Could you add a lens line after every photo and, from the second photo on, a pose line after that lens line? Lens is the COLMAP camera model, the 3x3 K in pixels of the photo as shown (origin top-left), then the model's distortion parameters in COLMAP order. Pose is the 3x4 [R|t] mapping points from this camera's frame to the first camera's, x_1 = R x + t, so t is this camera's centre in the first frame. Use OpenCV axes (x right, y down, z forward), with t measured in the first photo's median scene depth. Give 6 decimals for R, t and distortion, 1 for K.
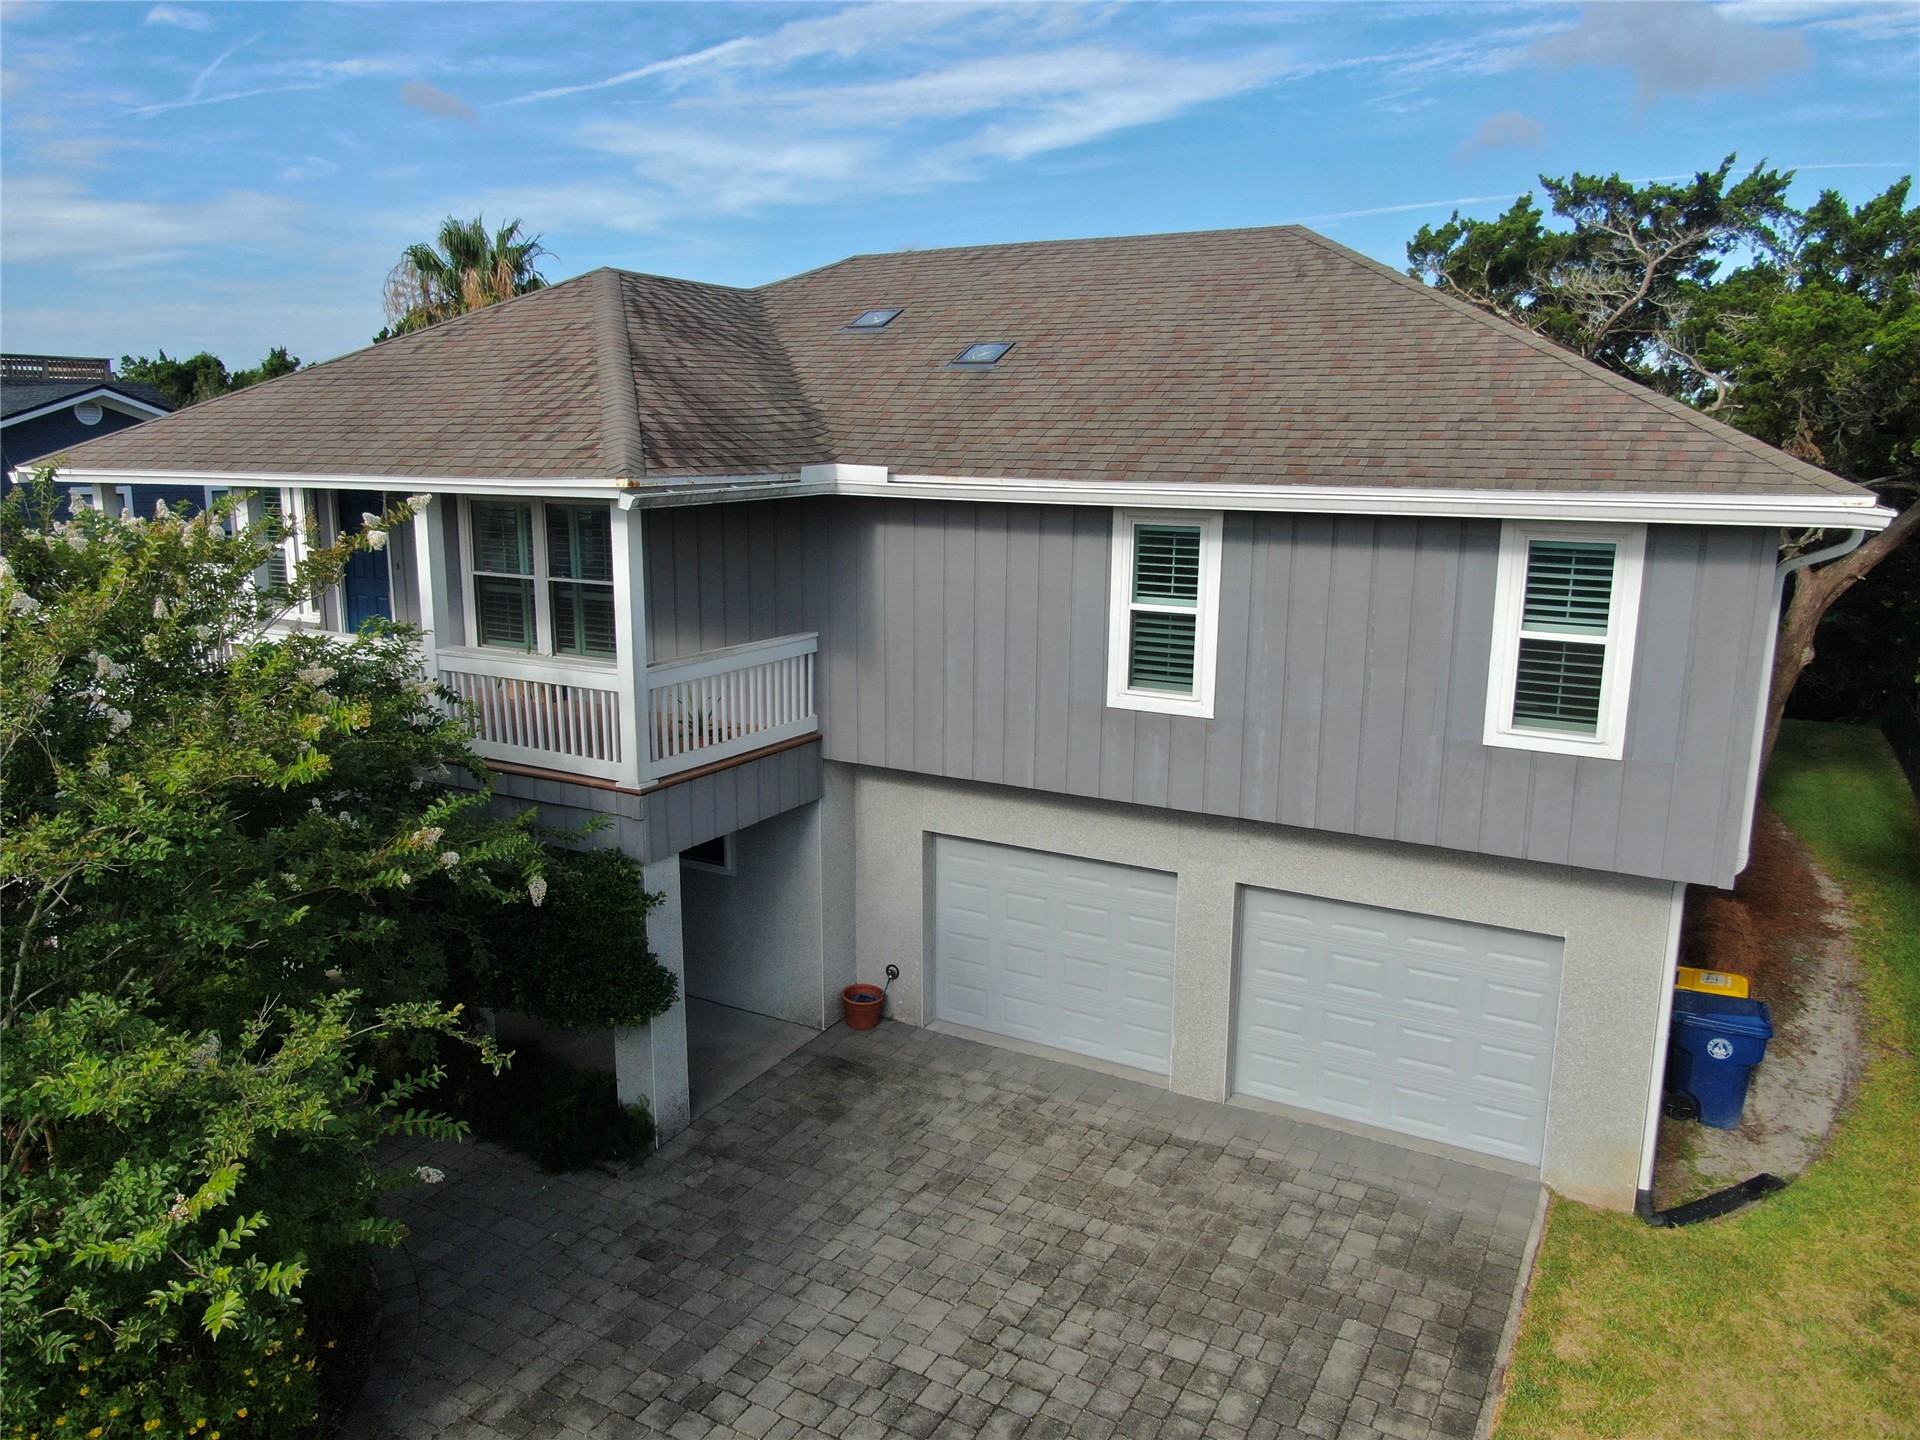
lens RADIAL K [[1331.1, 0, 960.0], [0, 1331.1, 720.0], [0, 0, 1]] dist [-0.025554, -0.000105]
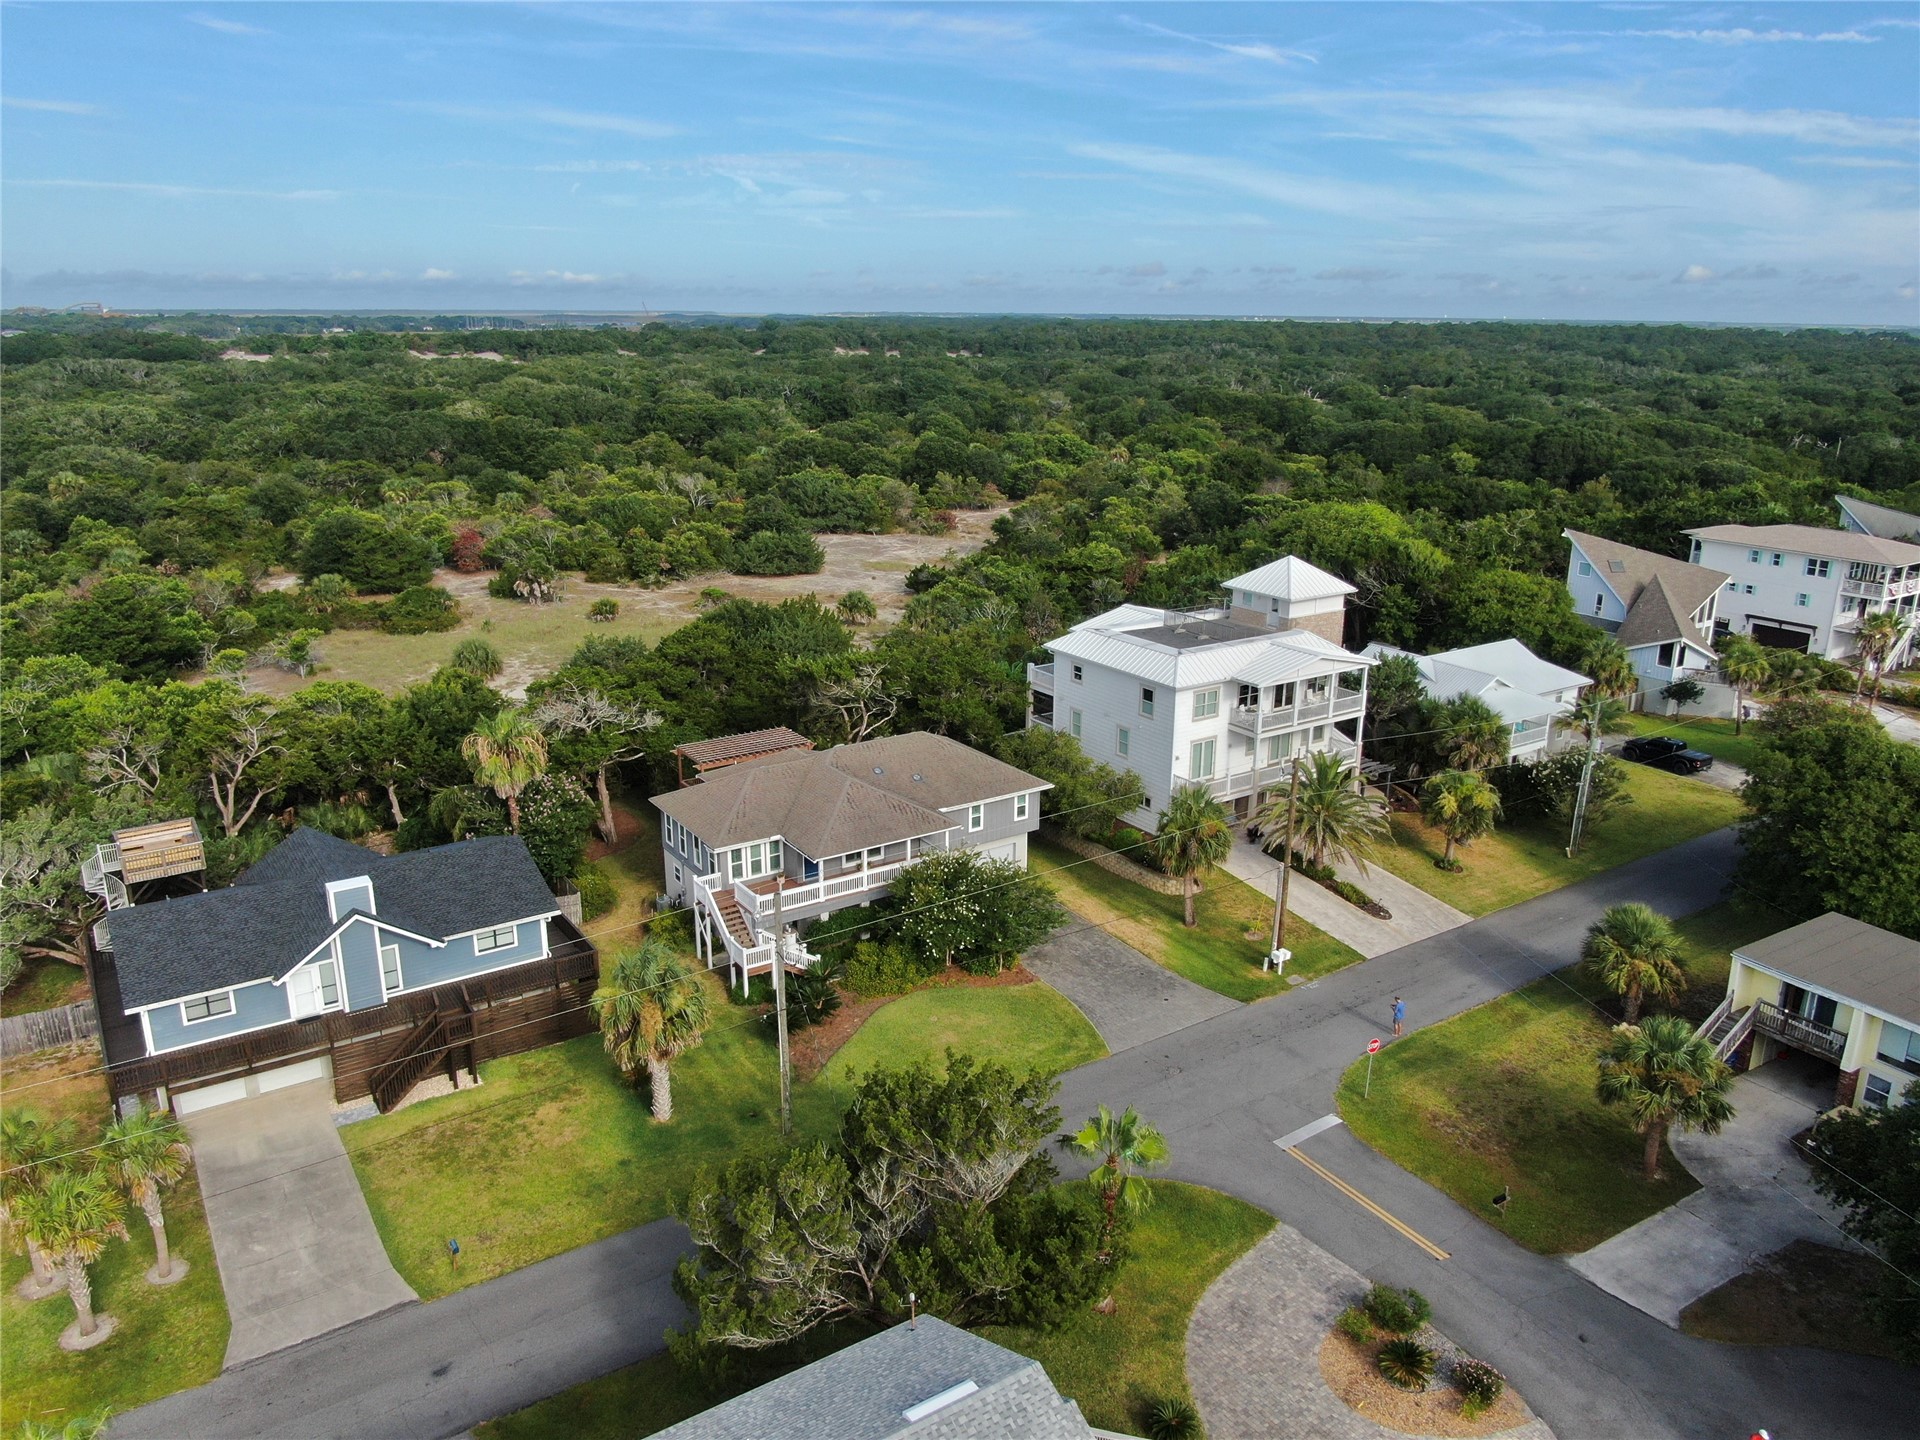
lens RADIAL K [[1383.6, 0, 964.3], [0, 1383.6, 734.9], [0, 0, 1]] dist [-0.019728, 0.002135]
pose [[0.447742, -0.265767, 0.853754, -6.383569], [0.186485, 0.961566, 0.201528, -2.115309], [-0.874500, 0.068980, 0.480095, -2.581497]]
